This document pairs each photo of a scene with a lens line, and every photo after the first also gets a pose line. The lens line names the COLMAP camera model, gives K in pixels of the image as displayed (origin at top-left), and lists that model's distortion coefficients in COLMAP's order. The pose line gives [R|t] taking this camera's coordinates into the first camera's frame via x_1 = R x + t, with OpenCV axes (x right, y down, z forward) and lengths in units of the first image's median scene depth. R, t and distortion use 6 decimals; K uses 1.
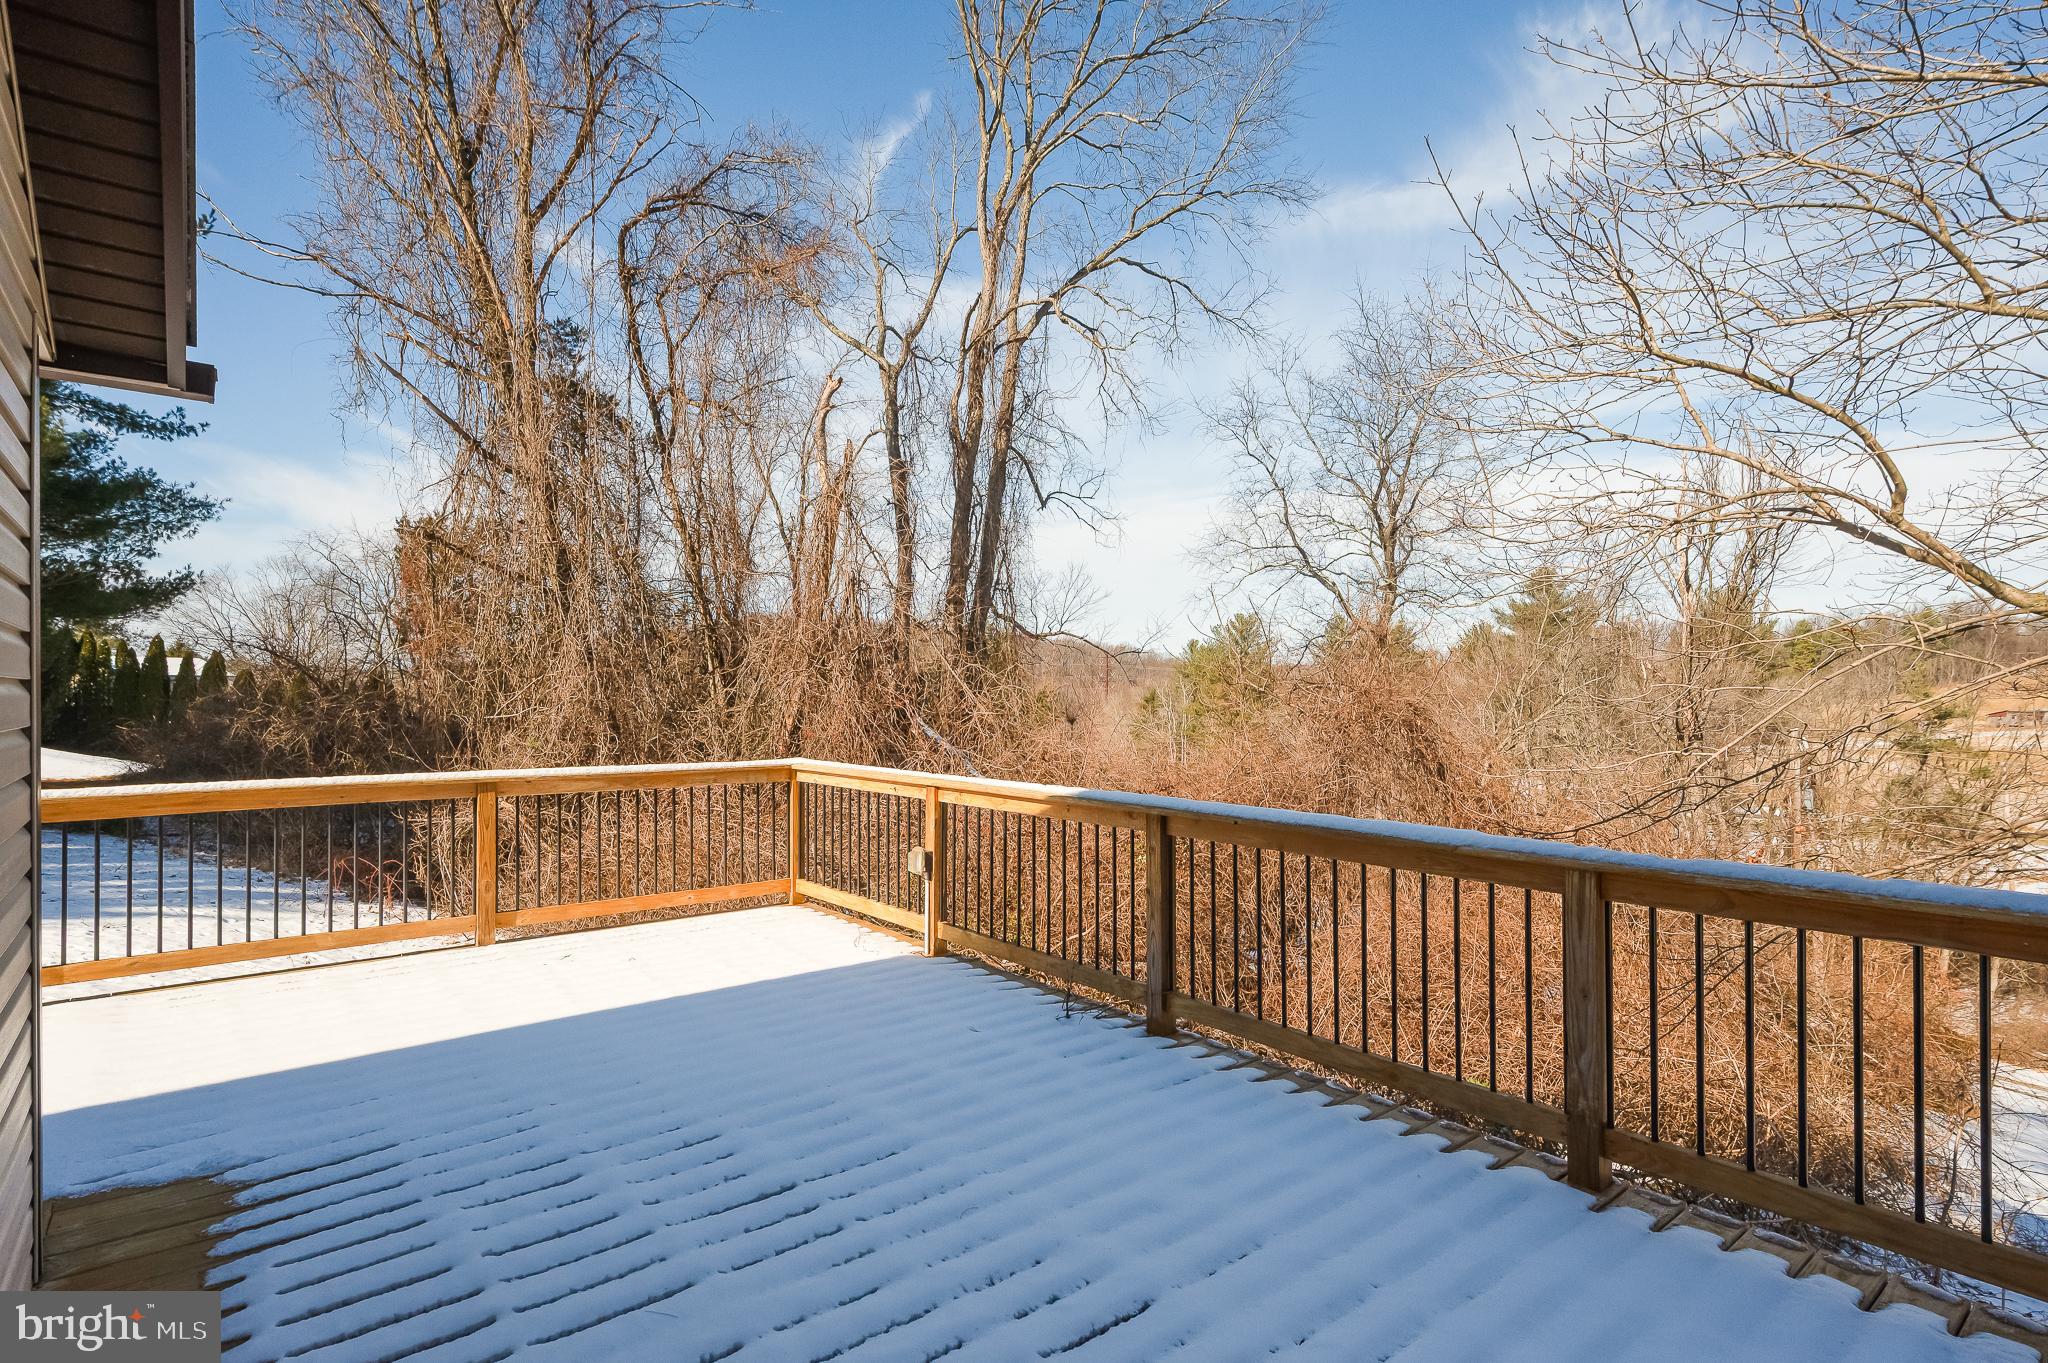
lens RADIAL K [[1015.1, 0, 1028.5], [0, 1015.1, 682.7], [0, 0, 1]] dist [0.000982, -0.000229]
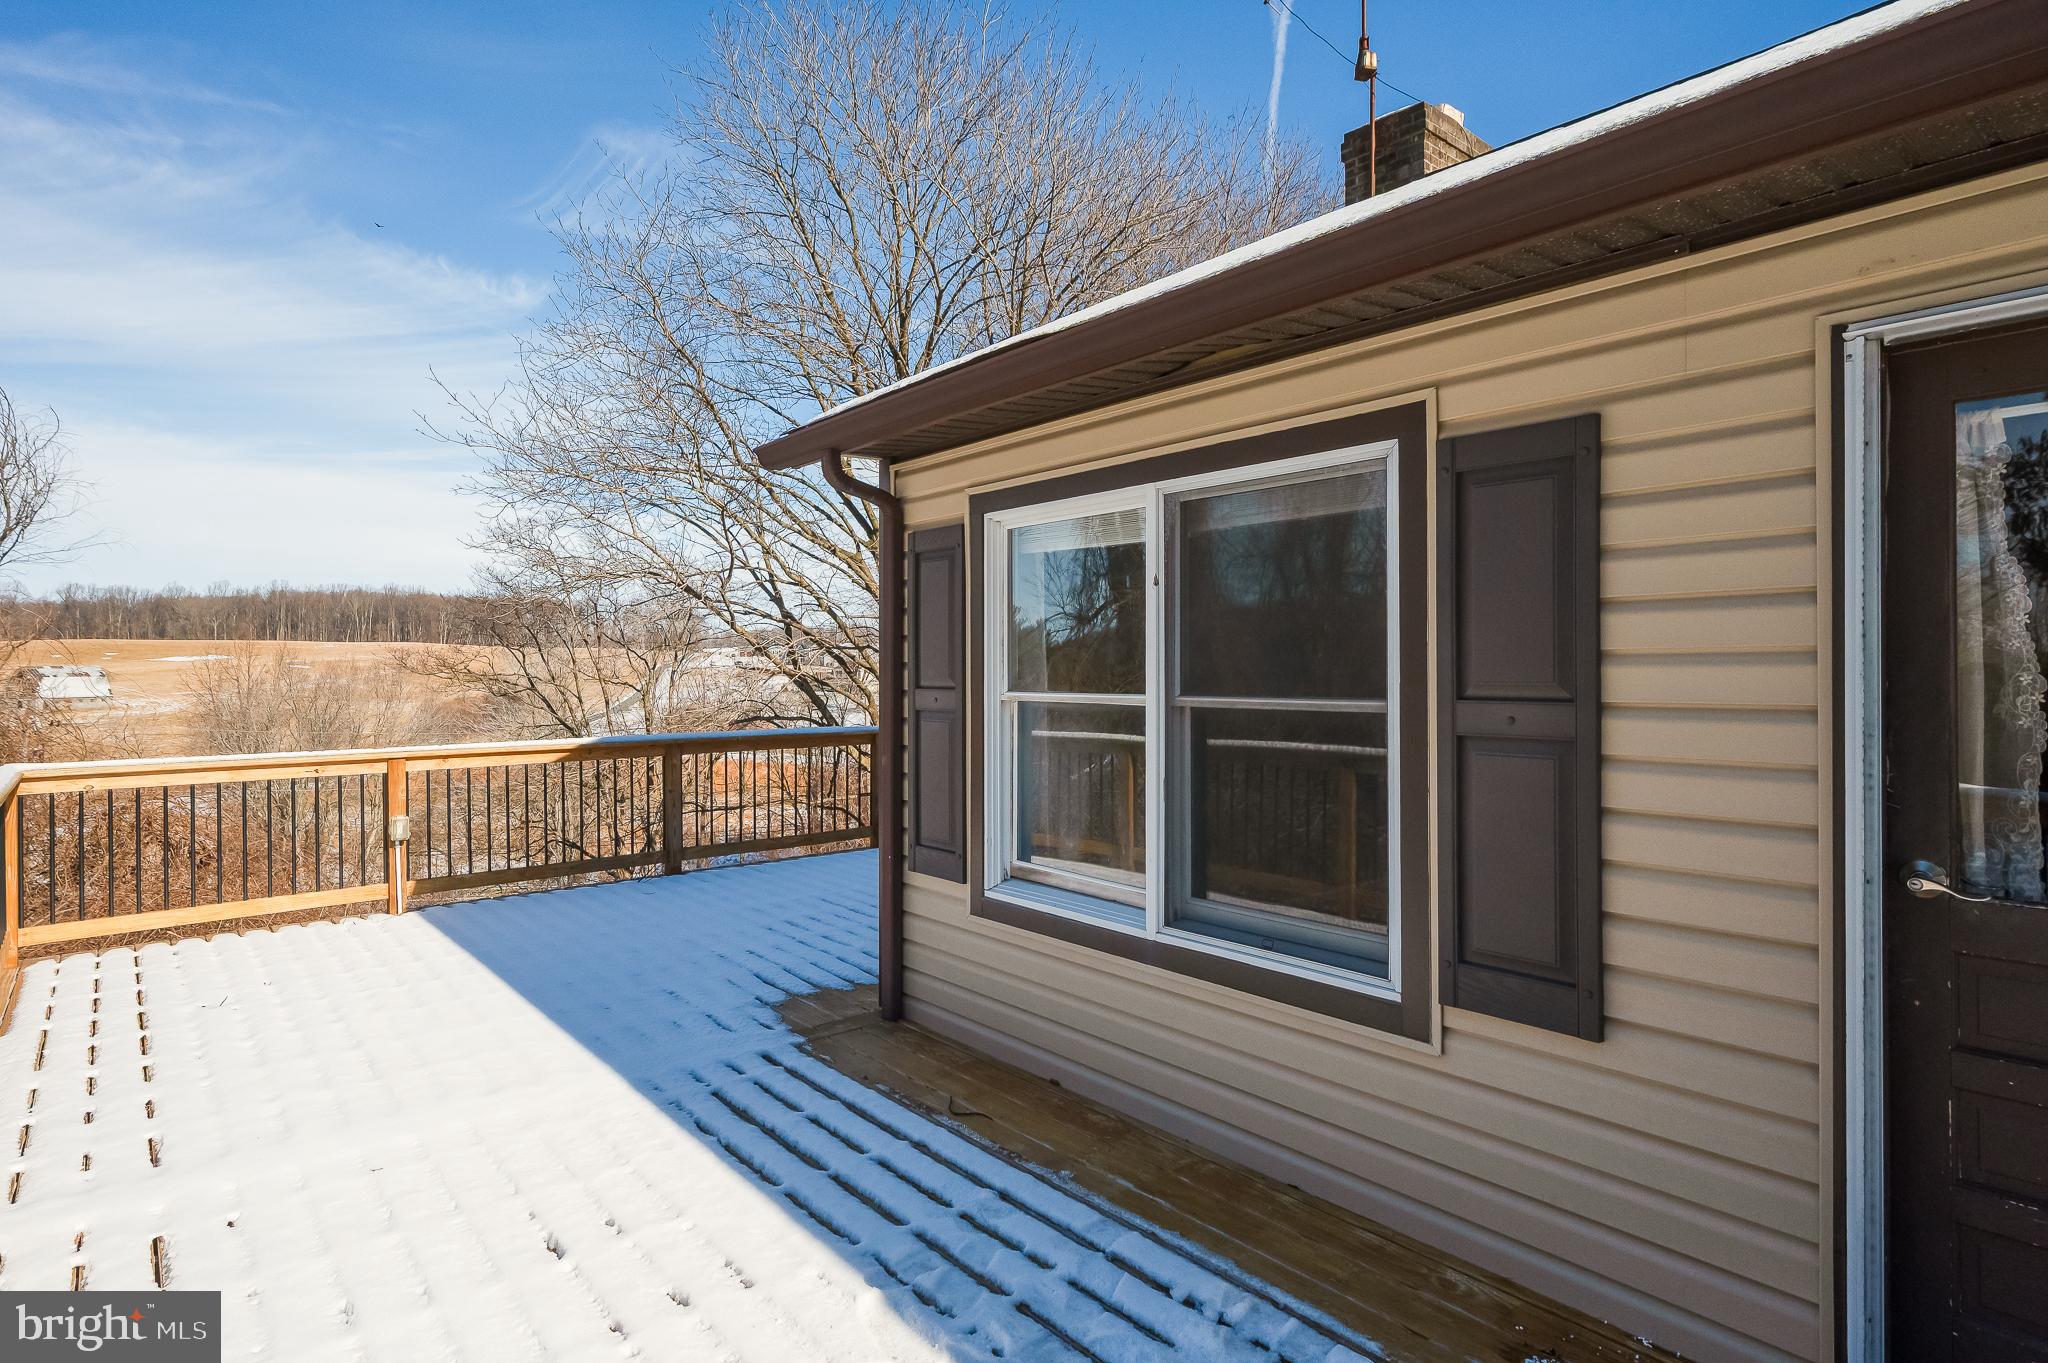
lens RADIAL K [[1077.5, 0, 1013.5], [0, 1077.5, 641.1], [0, 0, 1]] dist [-0.001102, -0.000191]
pose [[-0.023559, 0.024641, 0.999419, -2.121702], [-0.006625, 0.999670, -0.024803, 0.001836], [-0.999700, -0.007205, -0.023388, 0.627012]]
